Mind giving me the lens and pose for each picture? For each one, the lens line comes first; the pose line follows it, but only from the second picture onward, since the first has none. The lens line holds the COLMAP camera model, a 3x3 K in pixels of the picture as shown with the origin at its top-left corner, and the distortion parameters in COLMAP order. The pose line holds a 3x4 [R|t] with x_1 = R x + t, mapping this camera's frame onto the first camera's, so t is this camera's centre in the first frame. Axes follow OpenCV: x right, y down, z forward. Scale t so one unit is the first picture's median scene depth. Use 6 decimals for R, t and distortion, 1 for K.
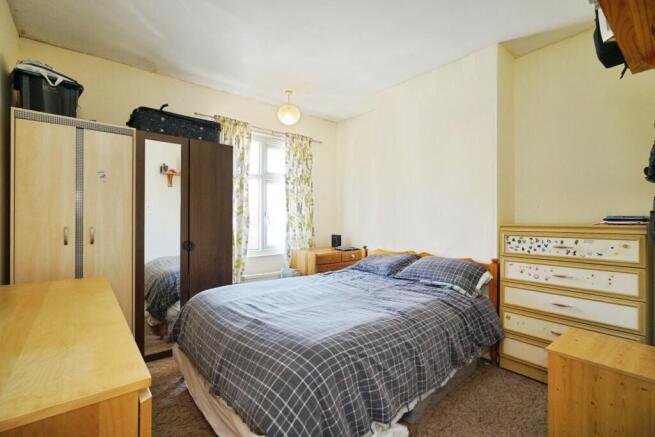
lens RADIAL K [[298.9, 0, 328.0], [0, 298.9, 219.1], [0, 0, 1]] dist [0.003028, 0.000133]
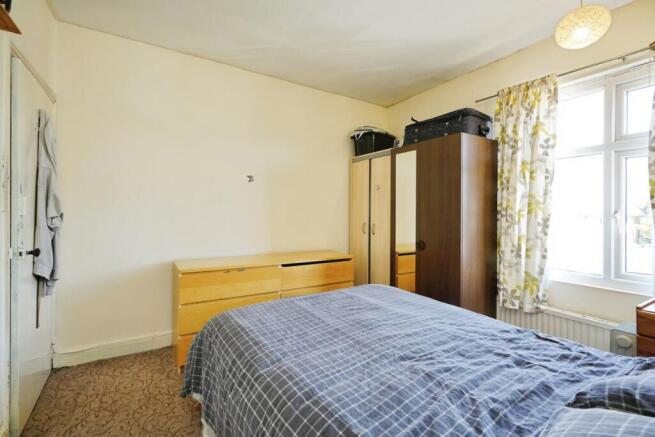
lens RADIAL K [[298.9, 0, 328.3], [0, 298.9, 213.9], [0, 0, 1]] dist [0.003028, 0.000133]
pose [[-0.128305, -0.002808, -0.991731, 0.459917], [-0.012468, 0.999922, -0.001218, -0.011440], [0.991656, 0.012208, -0.128330, 0.628222]]
